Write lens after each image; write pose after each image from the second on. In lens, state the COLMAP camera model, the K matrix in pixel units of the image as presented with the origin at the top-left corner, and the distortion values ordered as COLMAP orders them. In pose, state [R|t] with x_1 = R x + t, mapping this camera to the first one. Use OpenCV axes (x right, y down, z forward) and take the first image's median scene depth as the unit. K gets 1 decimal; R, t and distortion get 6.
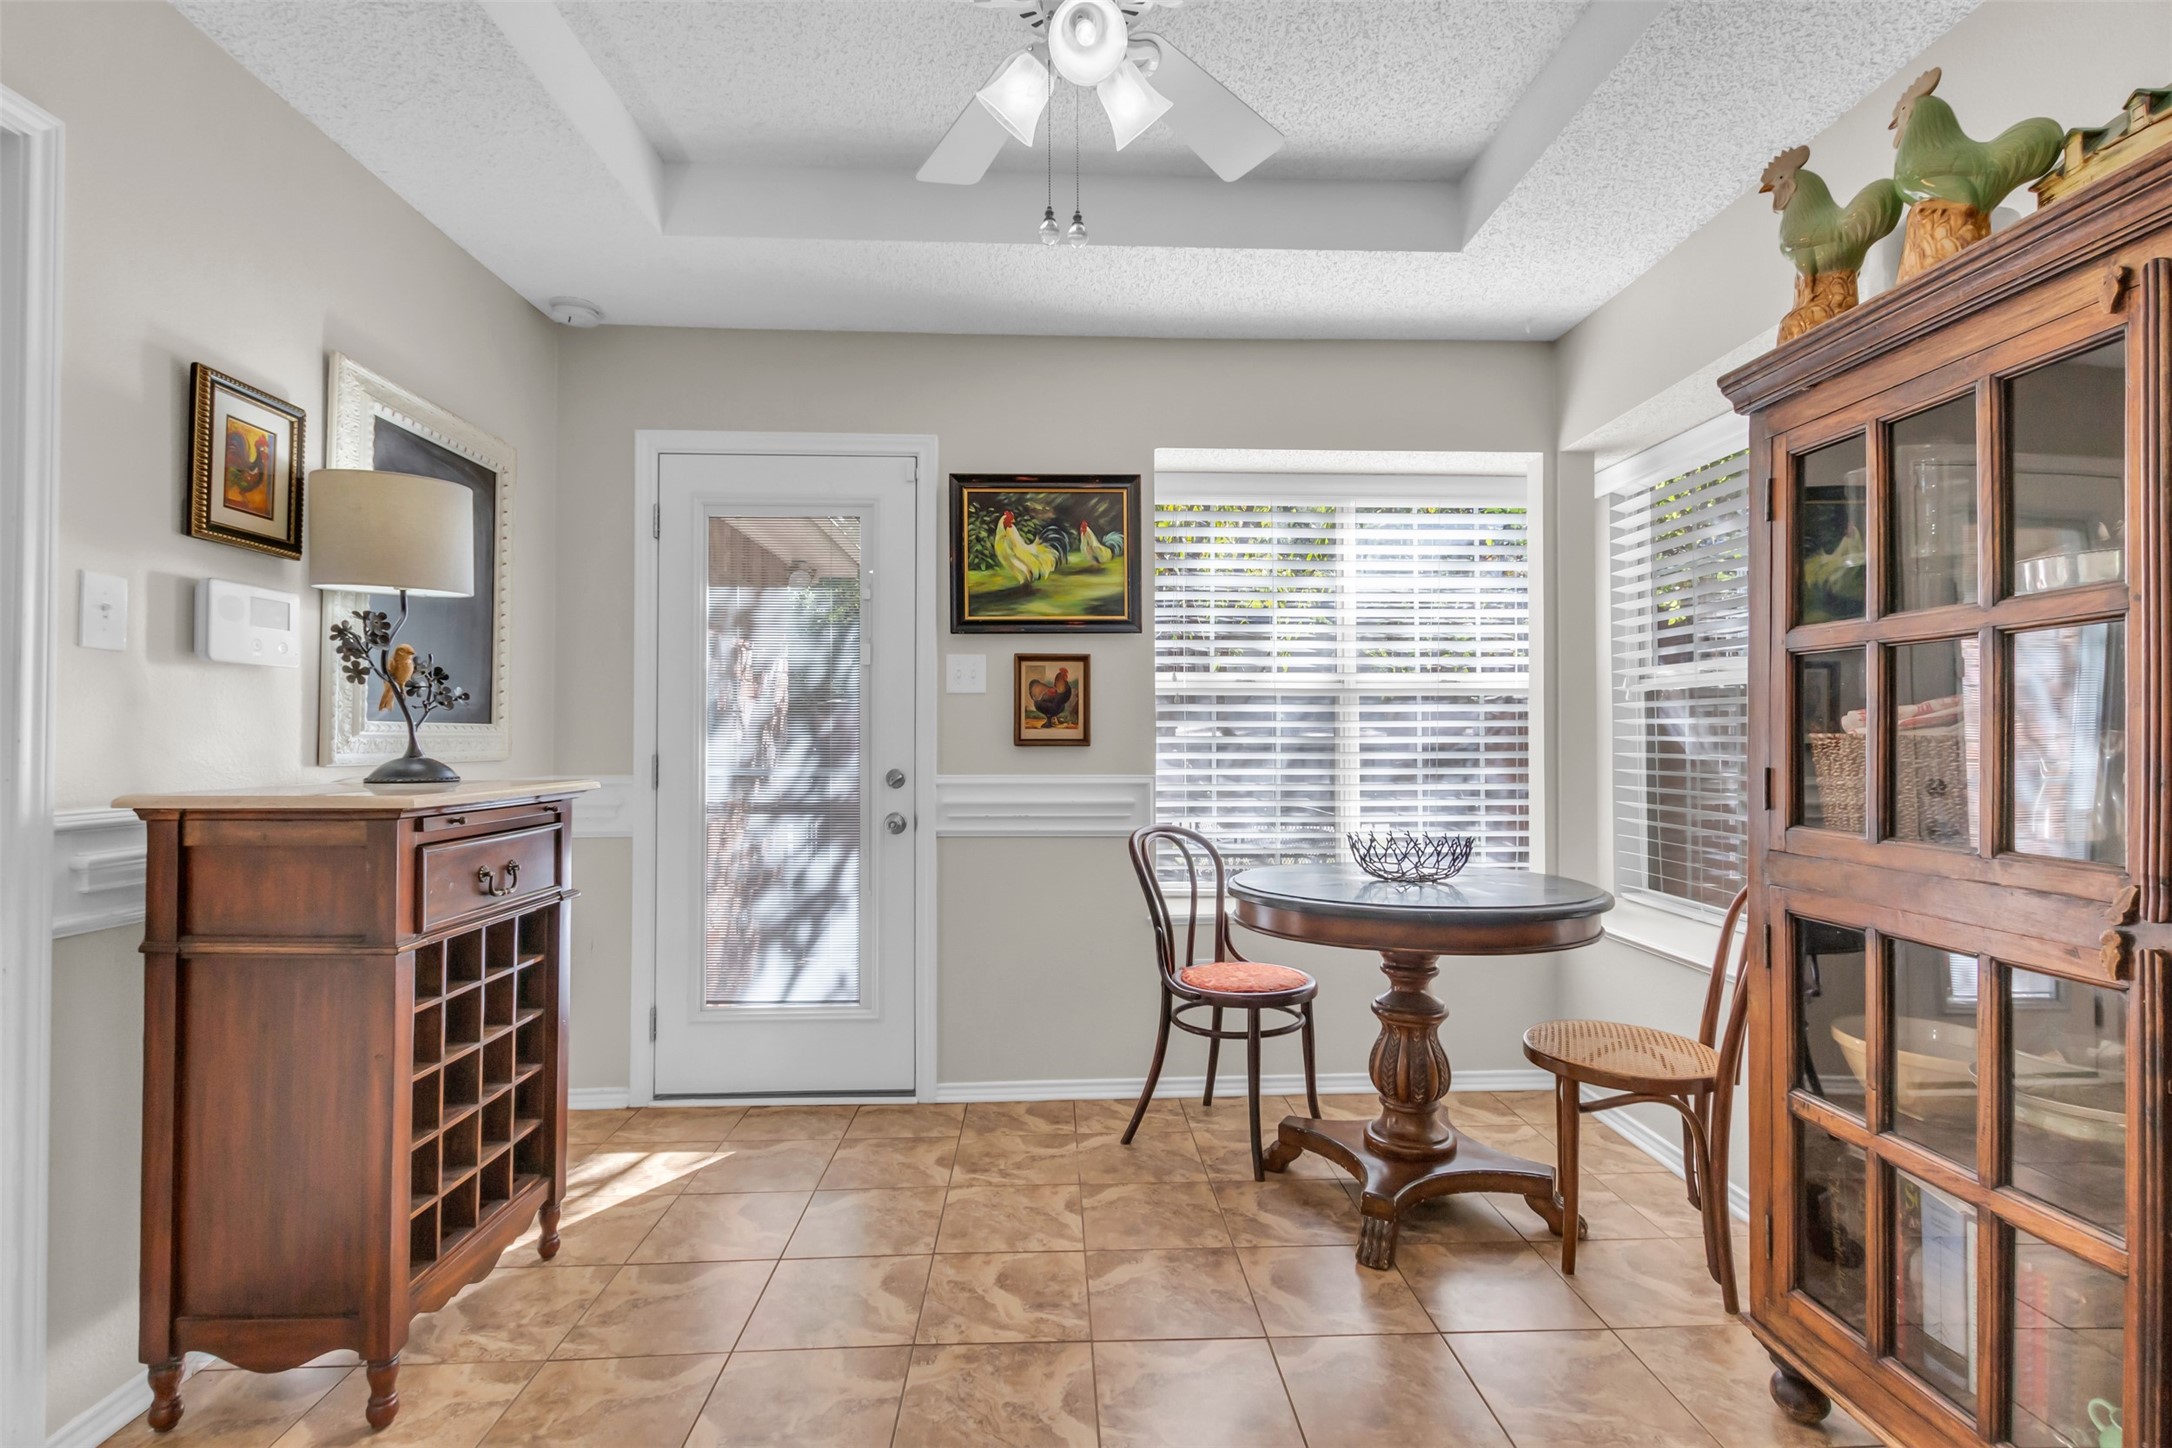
lens RADIAL K [[1000.9, 0, 1092.8], [0, 1000.9, 725.2], [0, 0, 1]] dist [0.003483, 0.000384]
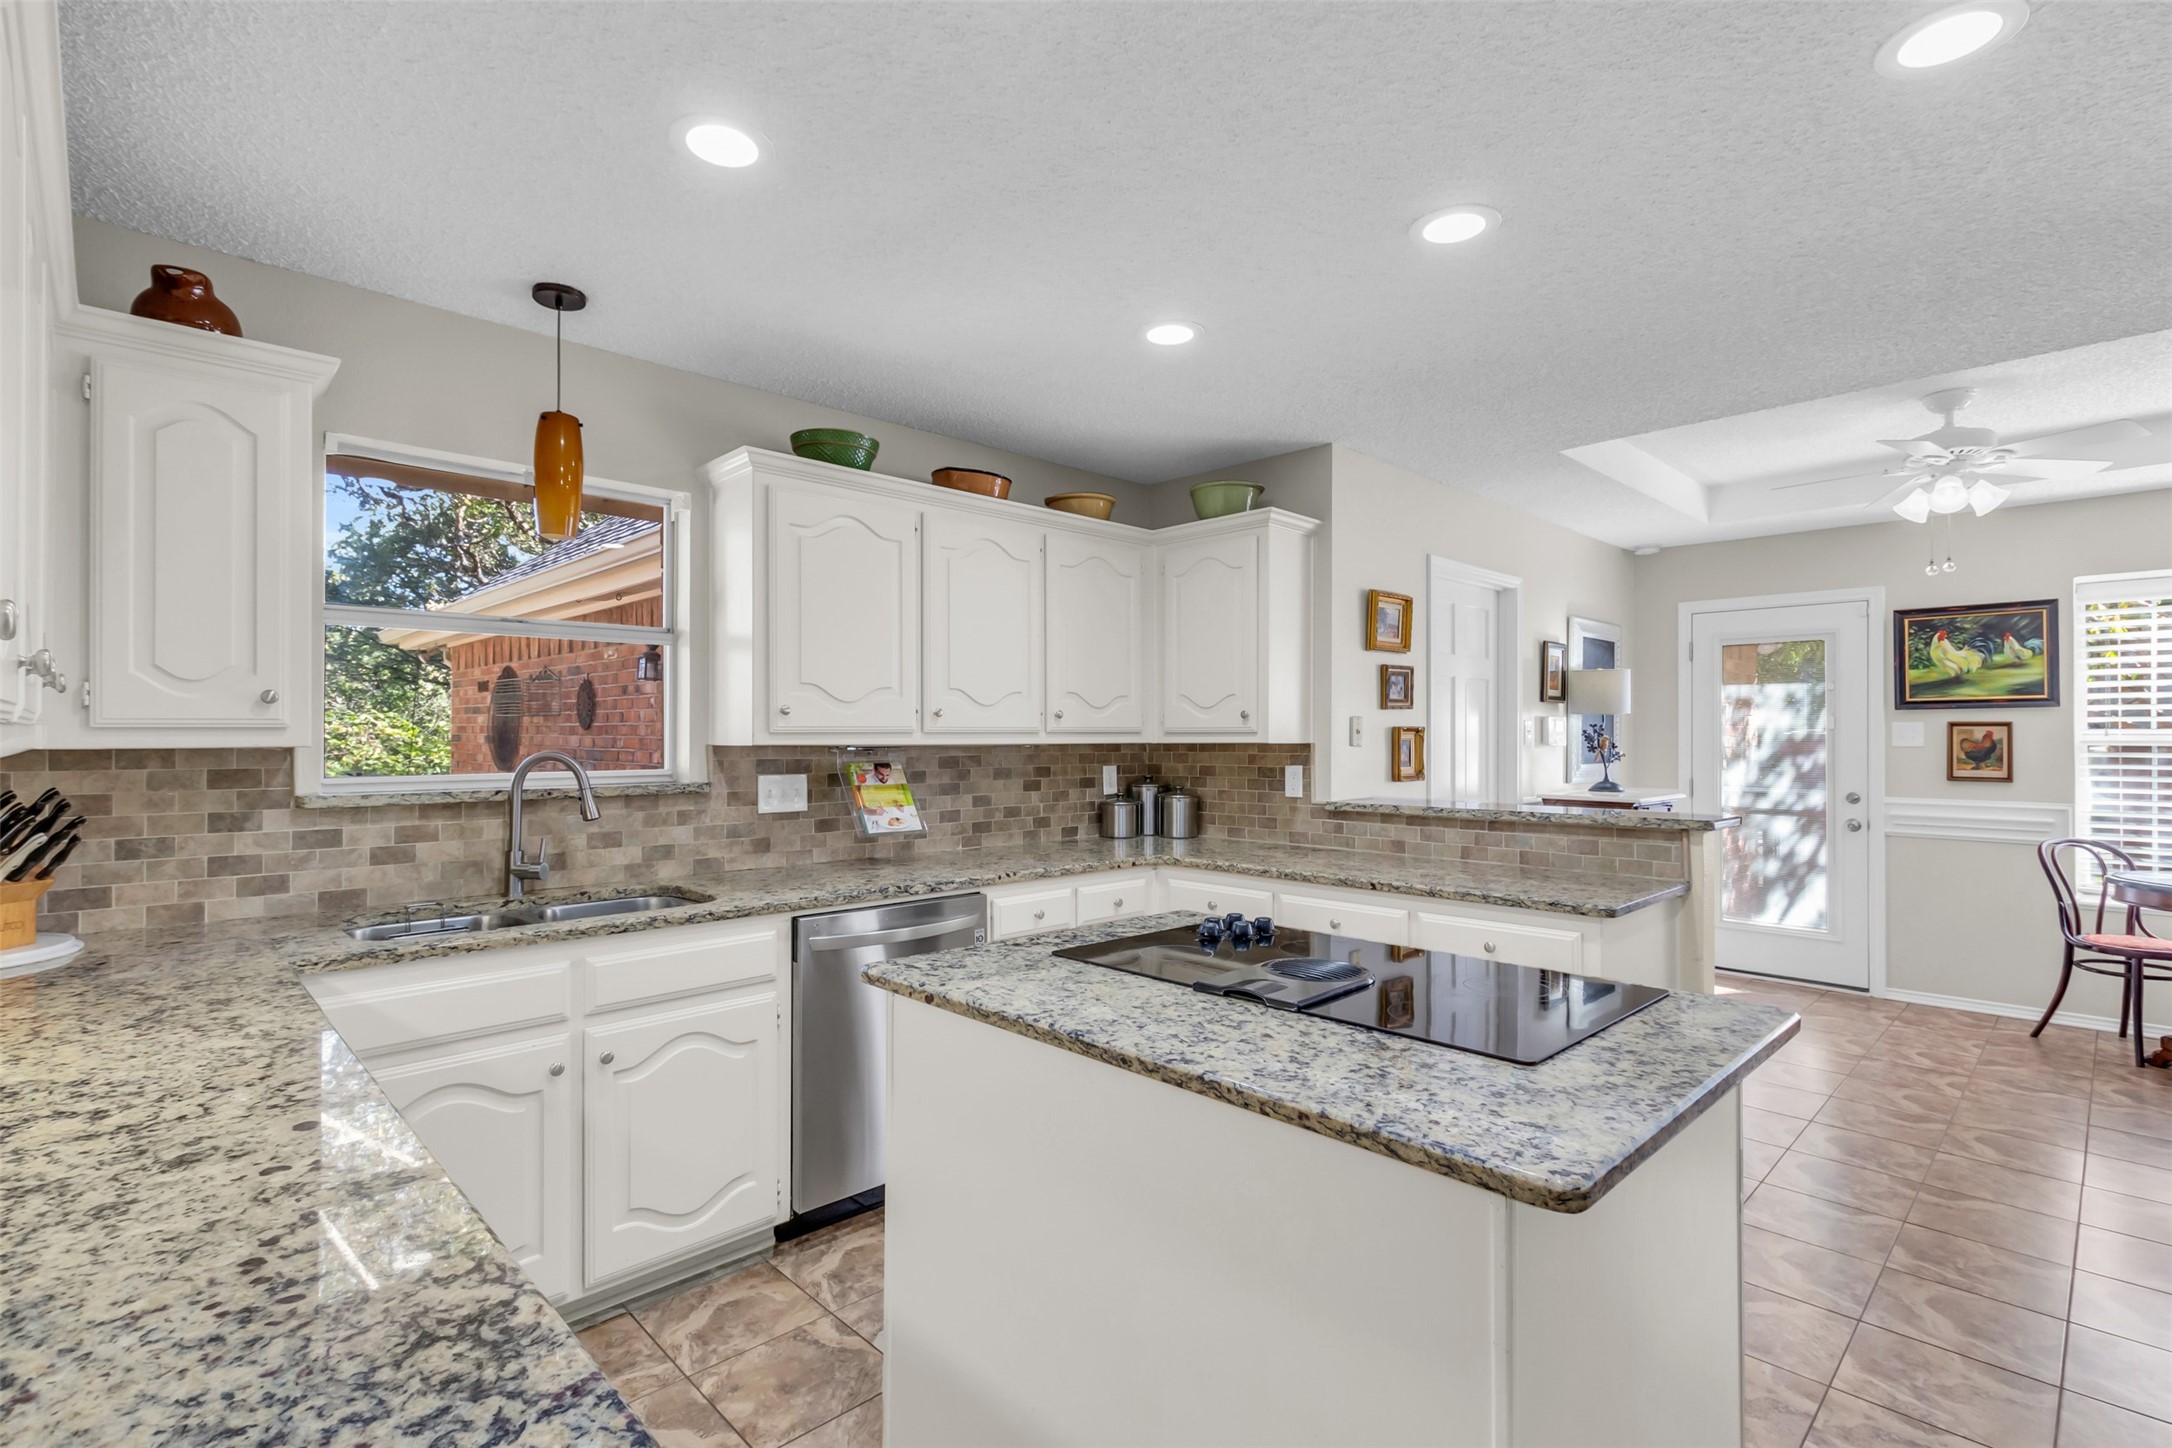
lens RADIAL K [[1001.2, 0, 1098.3], [0, 1001.2, 724.4], [0, 0, 1]] dist [0.012013, -0.005619]
pose [[0.658906, -0.002729, -0.752220, 0.229665], [0.005592, 0.999984, 0.001271, -0.076516], [0.752205, -0.005044, 0.658910, -1.022759]]
